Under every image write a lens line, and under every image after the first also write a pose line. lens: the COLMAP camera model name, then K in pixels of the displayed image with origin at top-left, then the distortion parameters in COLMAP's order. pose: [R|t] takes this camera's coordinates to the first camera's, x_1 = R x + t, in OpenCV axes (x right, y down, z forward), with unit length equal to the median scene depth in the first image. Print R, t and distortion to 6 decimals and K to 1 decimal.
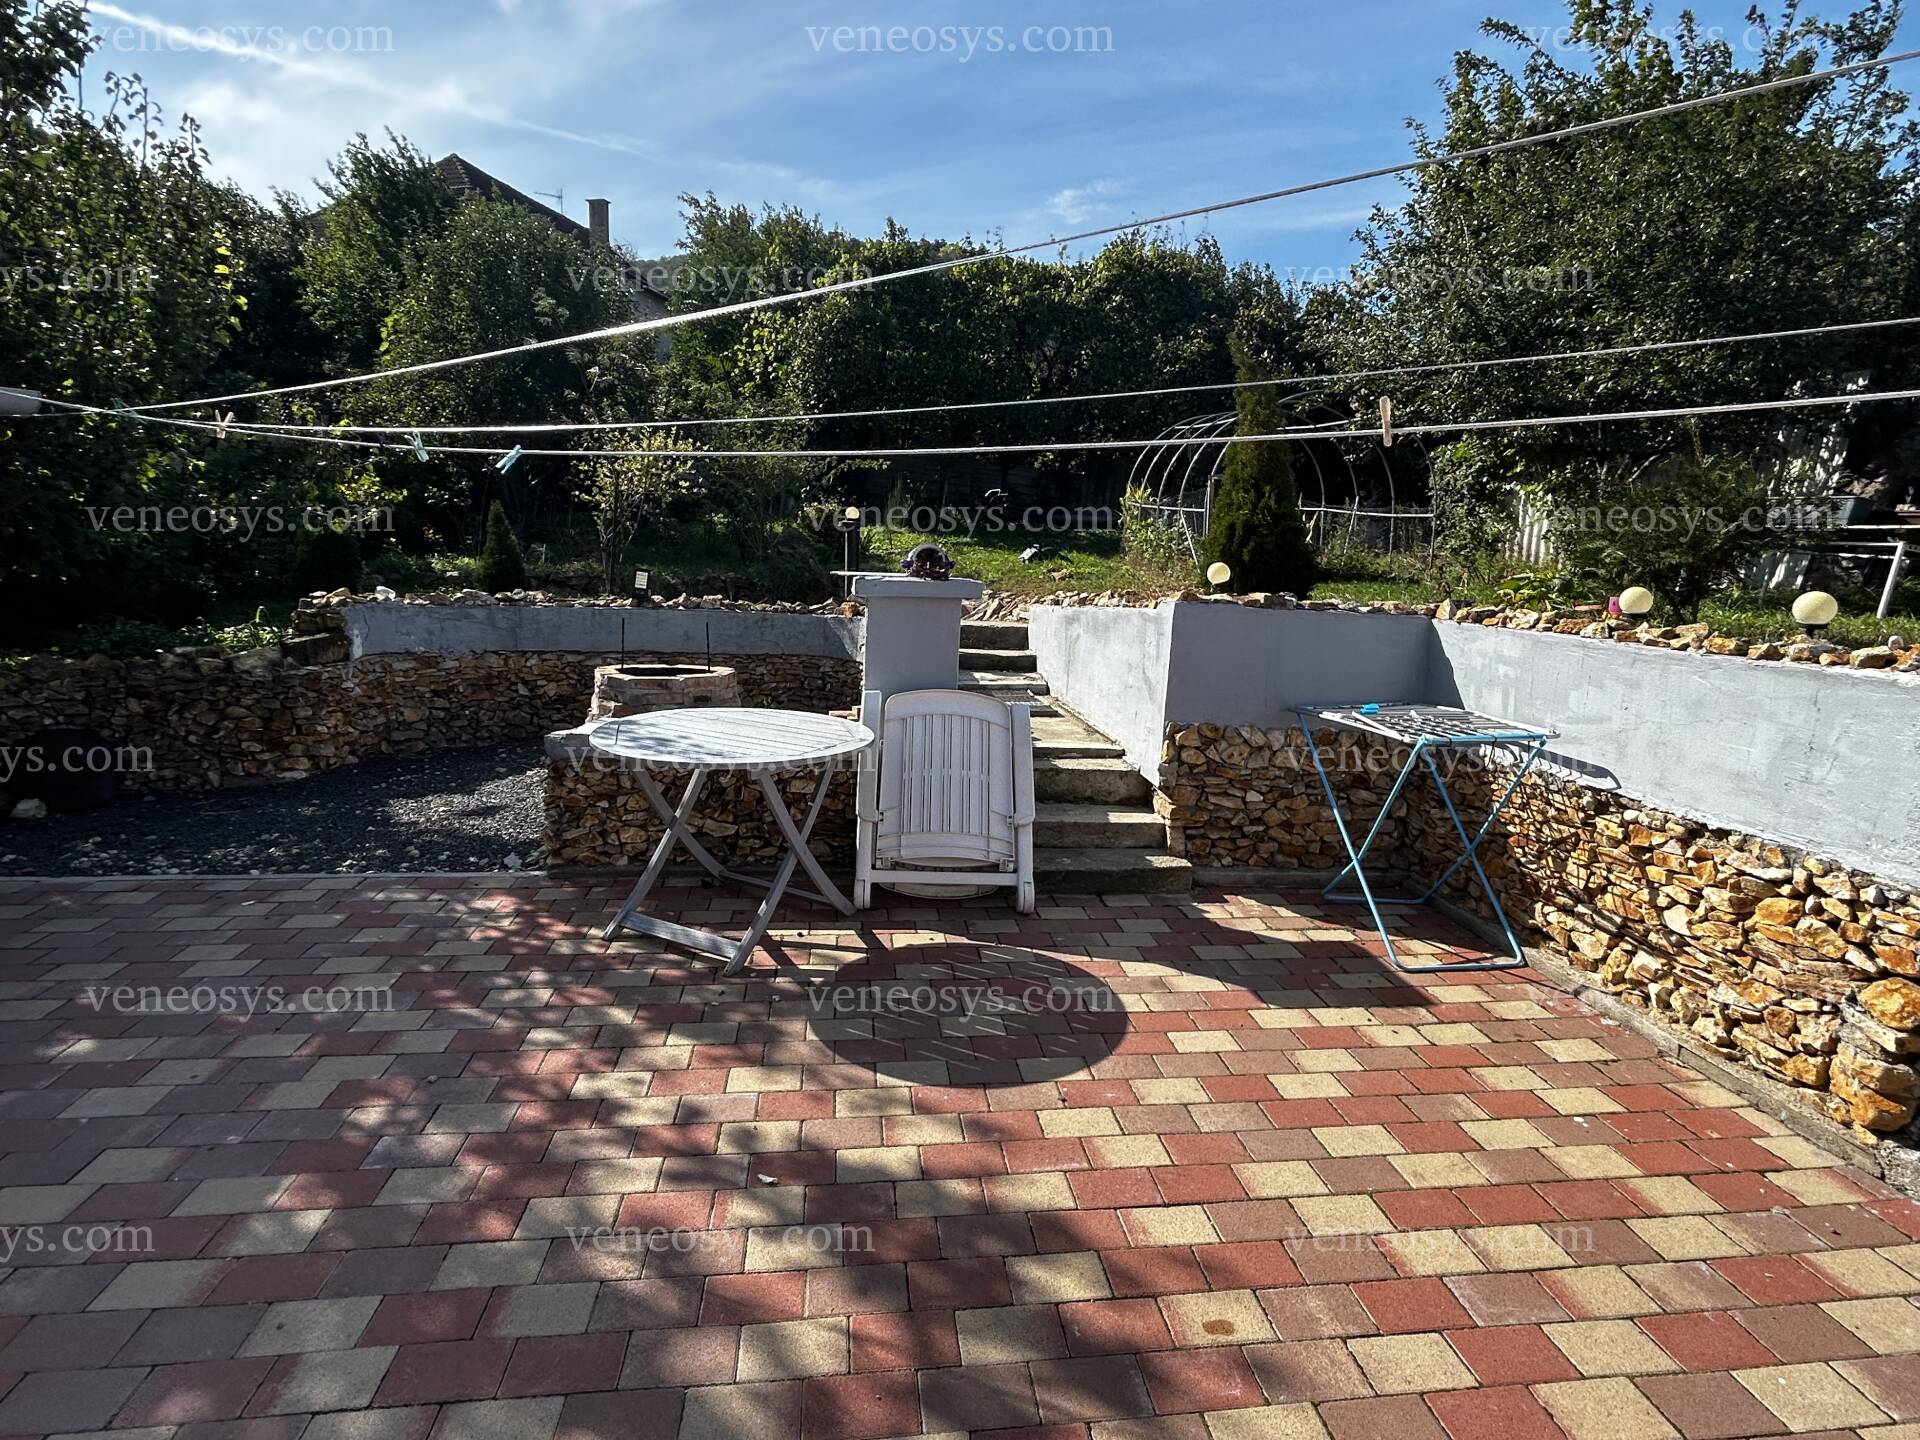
lens RADIAL K [[1004.2, 0, 967.6], [0, 1004.2, 729.6], [0, 0, 1]] dist [0.001063, 0.003821]
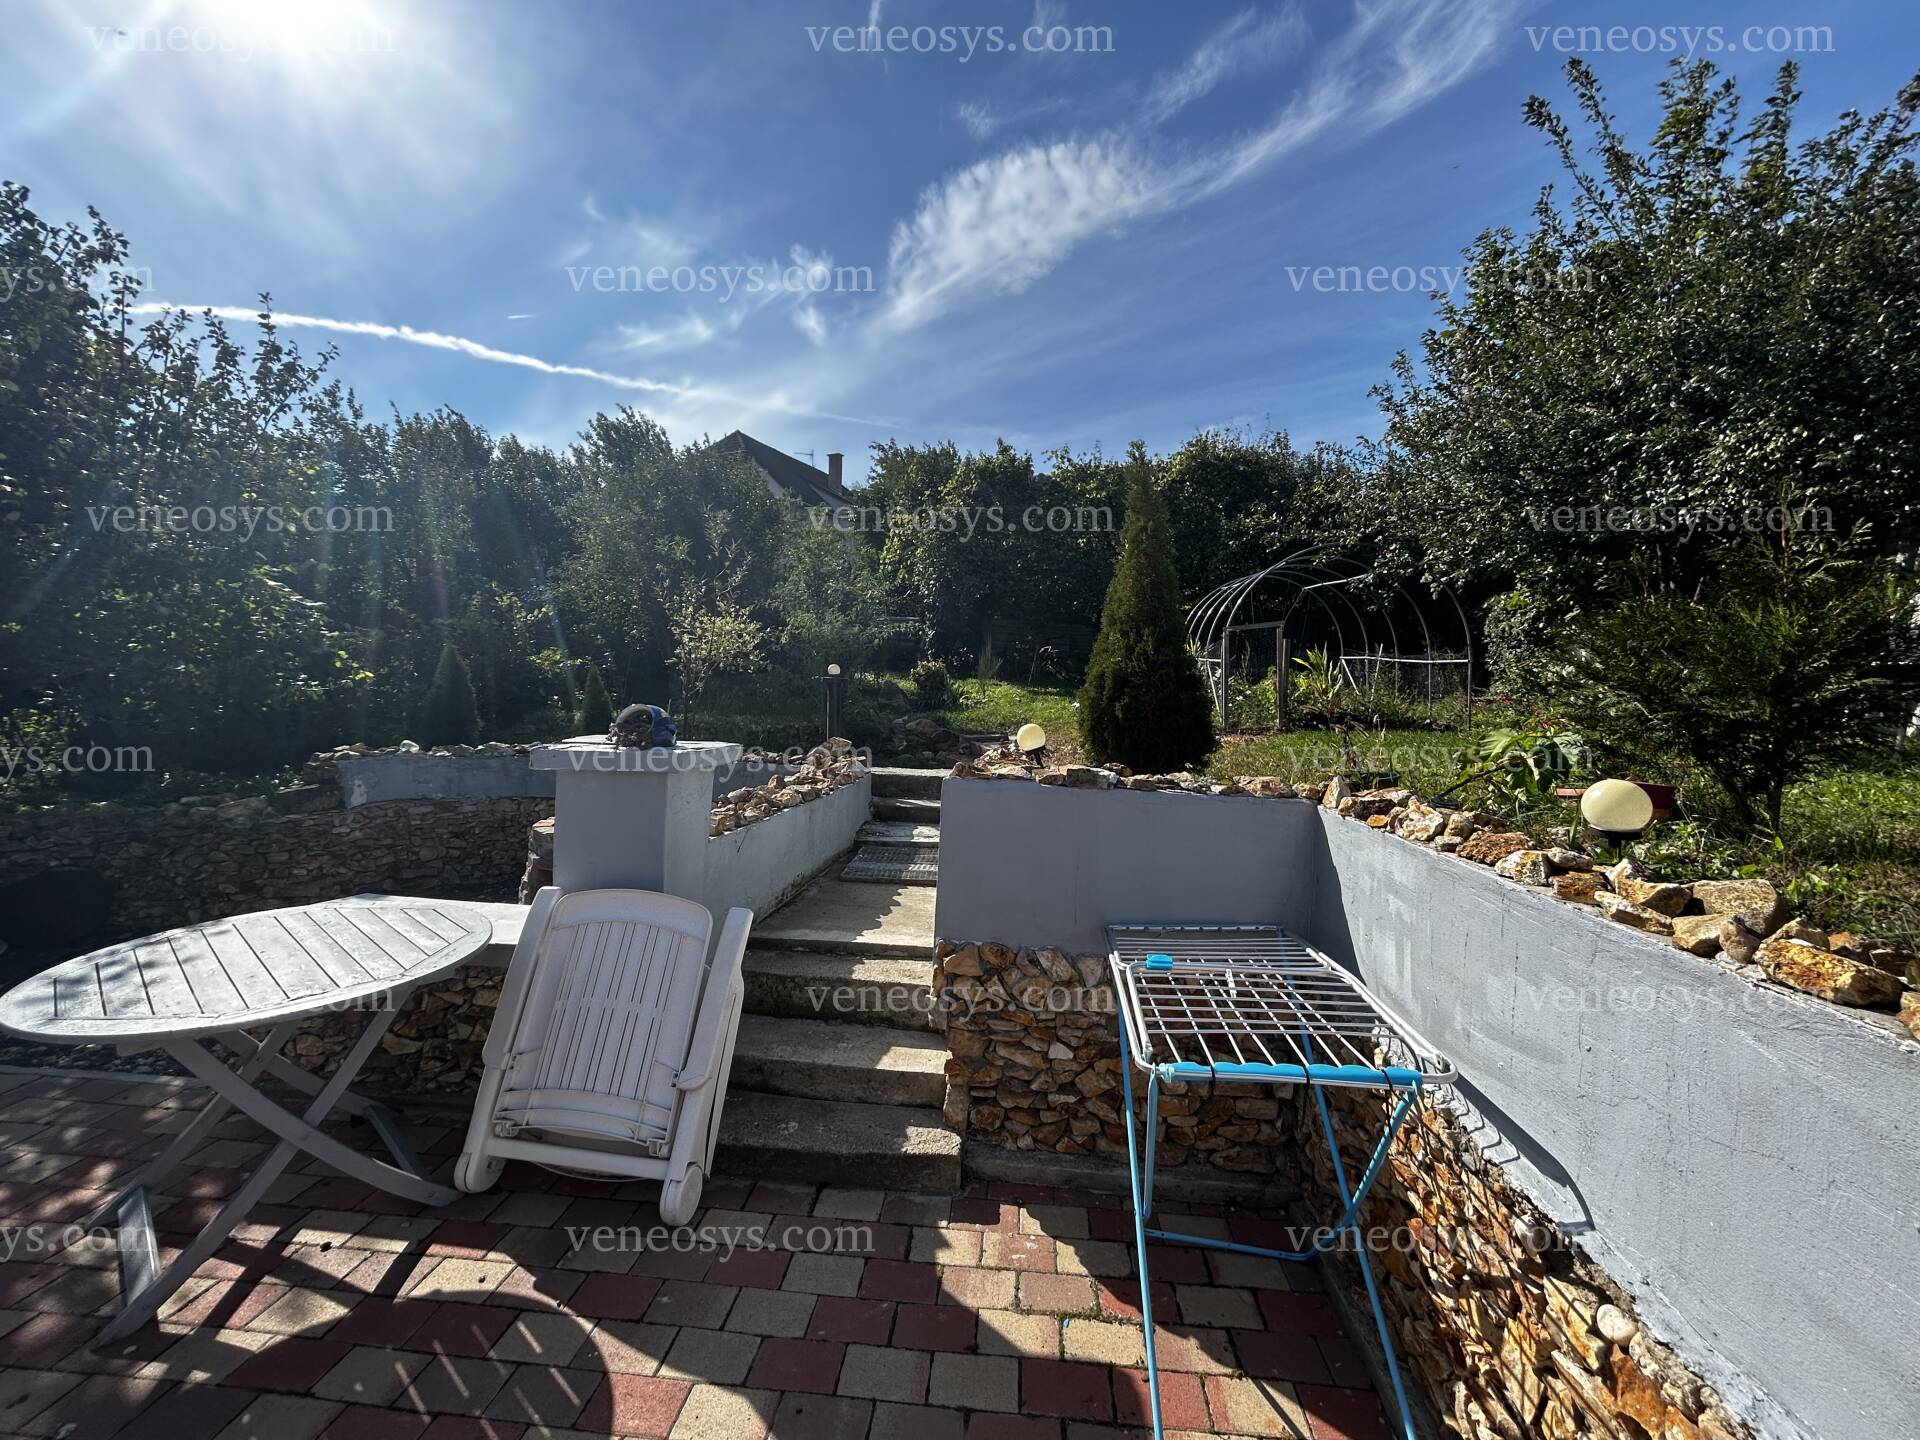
lens RADIAL K [[780.4, 0, 957.9], [0, 780.4, 728.1], [0, 0, 1]] dist [0.000113, 0.000696]
pose [[0.977979, -0.003042, -0.208680, 0.324872], [-0.025668, 0.990550, -0.134731, -0.081785], [0.207118, 0.137121, 0.968659, 0.415932]]
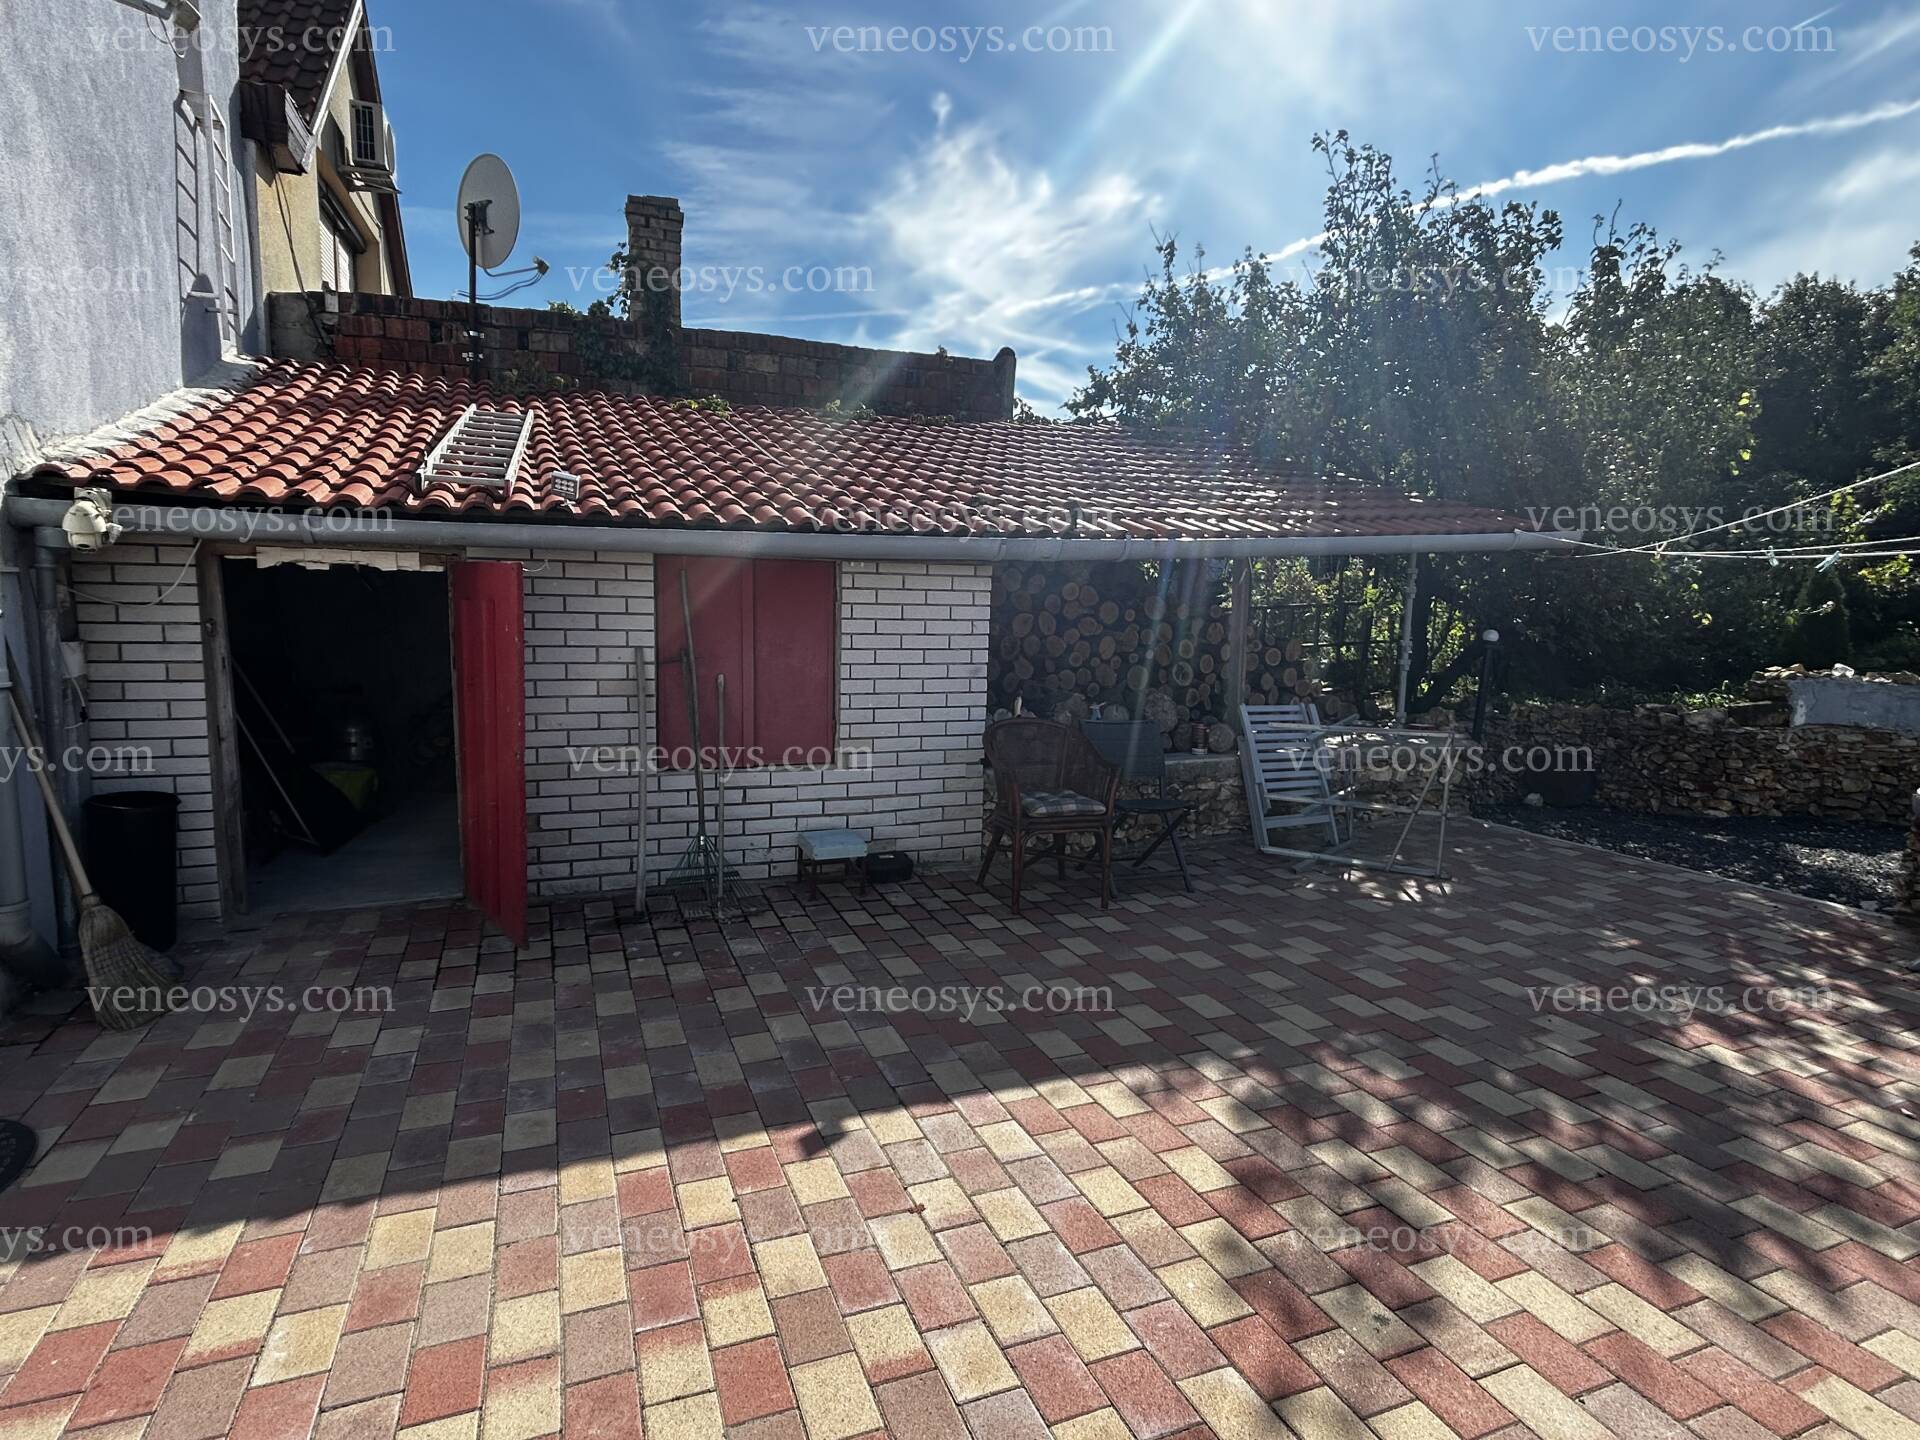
lens RADIAL K [[1004.2, 0, 957.2], [0, 1004.2, 717.8], [0, 0, 1]] dist [0.001063, 0.003821]
pose [[0.251440, 0.077538, -0.964762, 0.359302], [-0.170107, 0.984810, 0.034815, 0.060679], [0.952807, 0.155359, 0.260810, -0.289308]]
